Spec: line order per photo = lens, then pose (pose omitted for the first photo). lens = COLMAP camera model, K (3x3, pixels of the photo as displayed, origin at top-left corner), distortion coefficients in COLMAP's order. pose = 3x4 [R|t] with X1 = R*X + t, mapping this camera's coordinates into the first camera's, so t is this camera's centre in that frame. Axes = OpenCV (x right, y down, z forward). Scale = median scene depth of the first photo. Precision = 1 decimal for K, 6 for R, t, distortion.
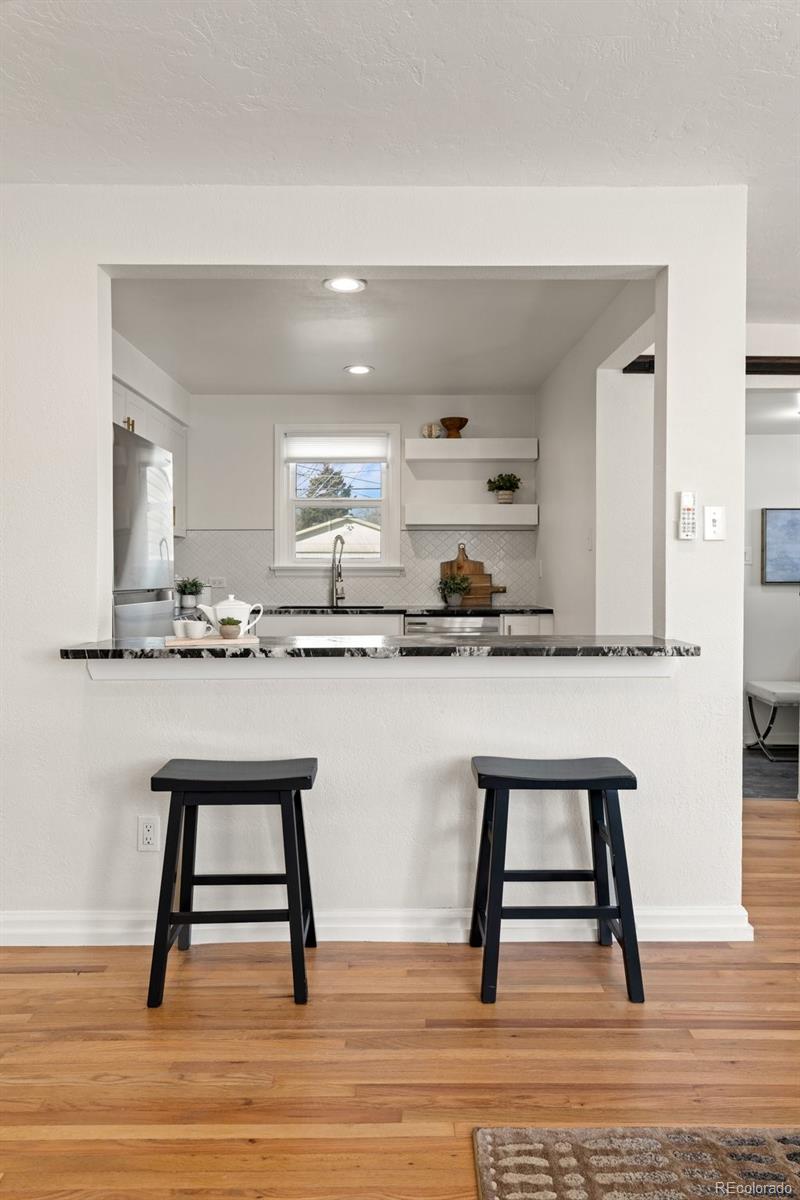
lens RADIAL K [[799.2, 0, 409.2], [0, 799.2, 579.4], [0, 0, 1]] dist [-0.002761, 0.008800]
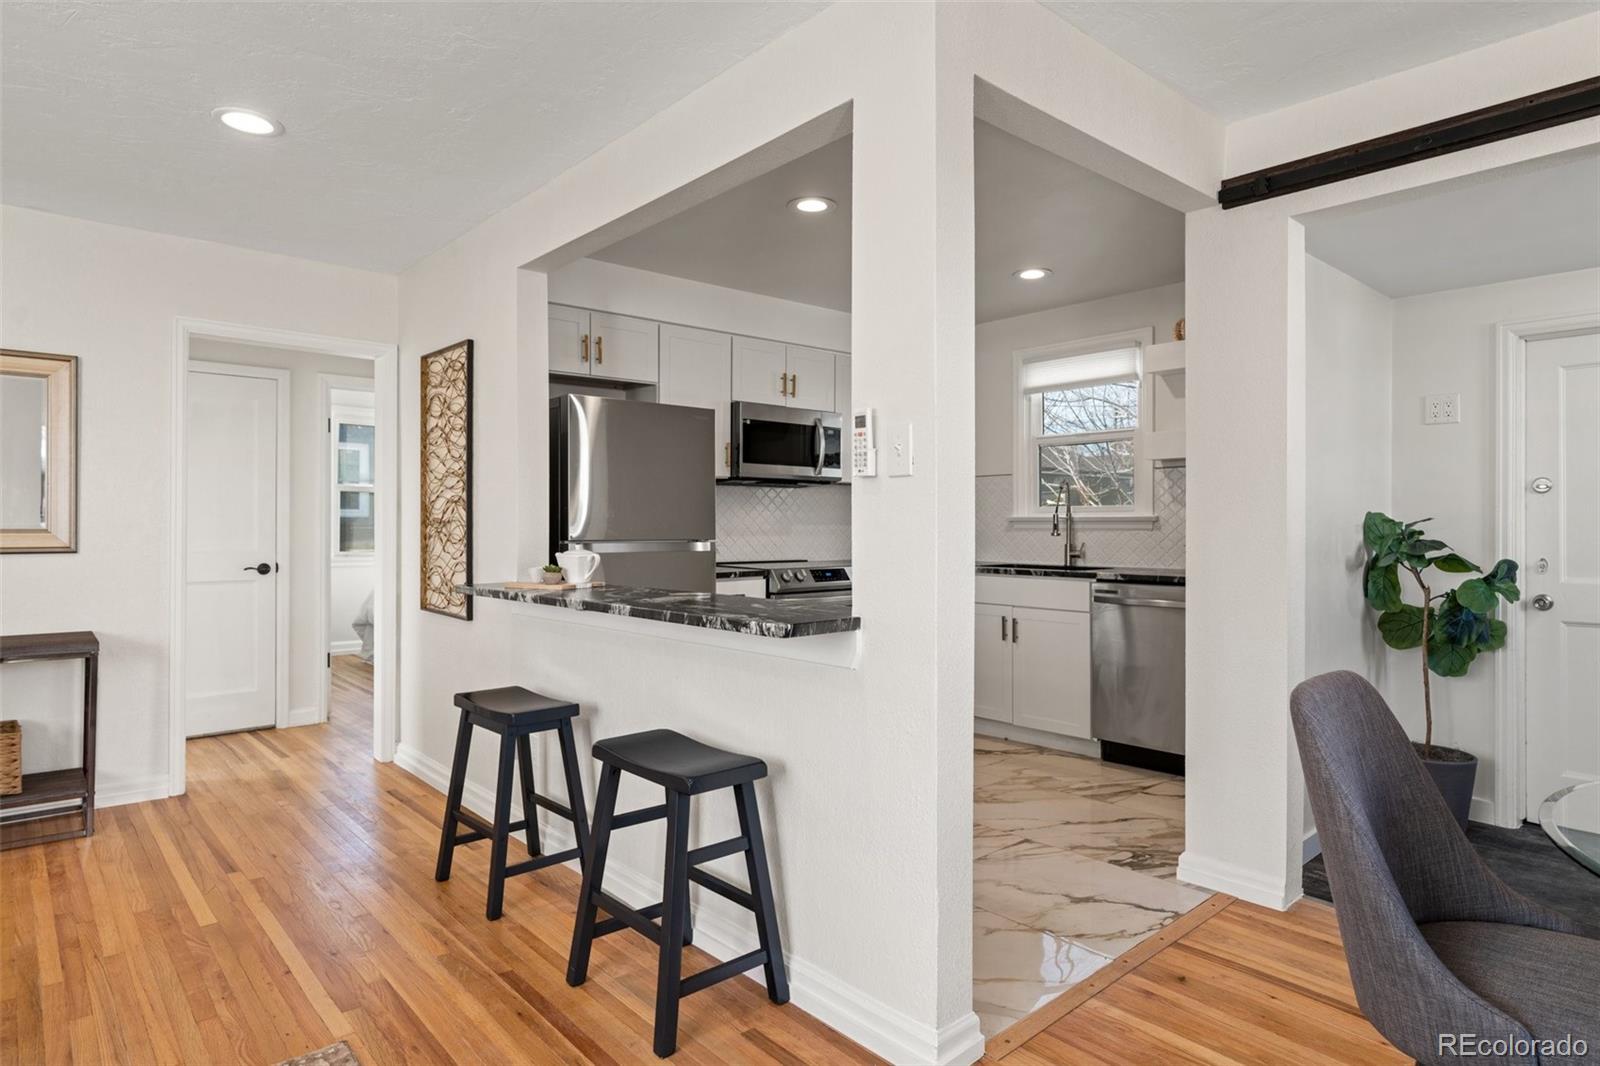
lens RADIAL K [[908.8, 0, 798.7], [0, 908.8, 517.7], [0, 0, 1]] dist [-0.010245, 0.009574]
pose [[0.654780, -0.006234, -0.755794, 0.676920], [-0.006201, 0.999888, -0.013620, -0.001898], [0.755794, 0.013605, 0.654668, 0.314429]]
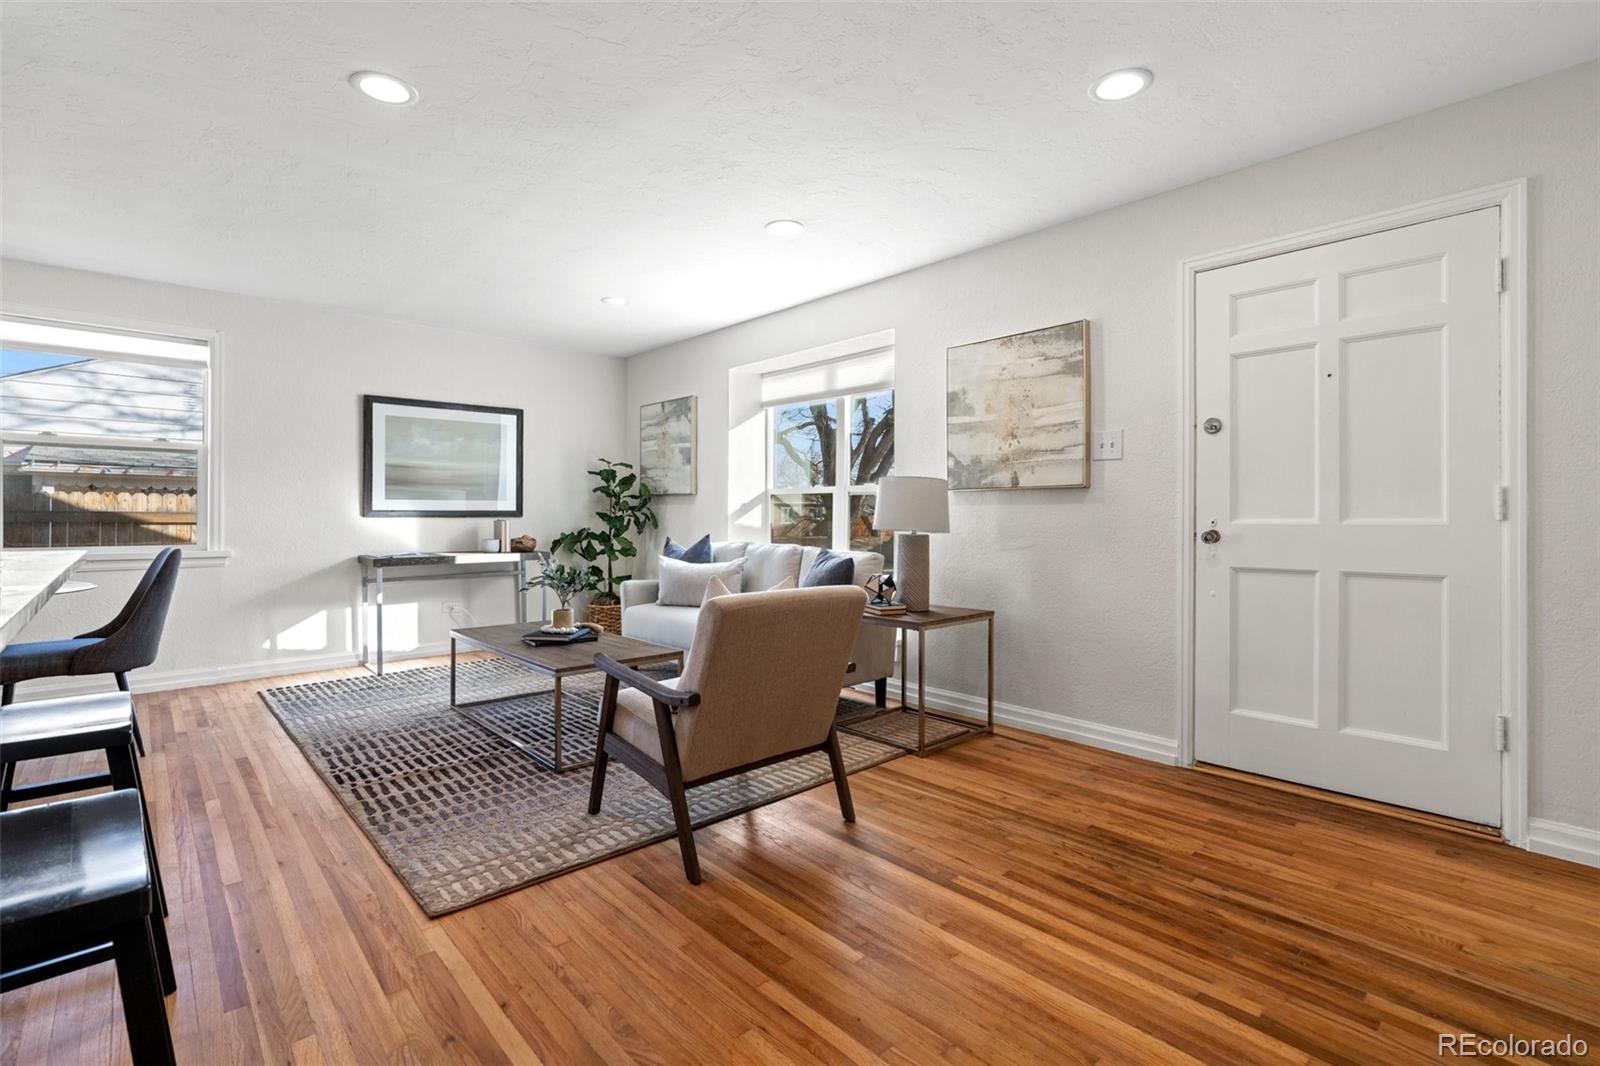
lens RADIAL K [[729.4, 0, 801.4], [0, 729.4, 516.9], [0, 0, 1]] dist [-0.012341, 0.004706]
pose [[-0.668204, -0.006524, 0.743949, -0.554235], [0.000585, 0.999957, 0.009295, 0.025217], [-0.743978, 0.006646, -0.668171, 0.637597]]
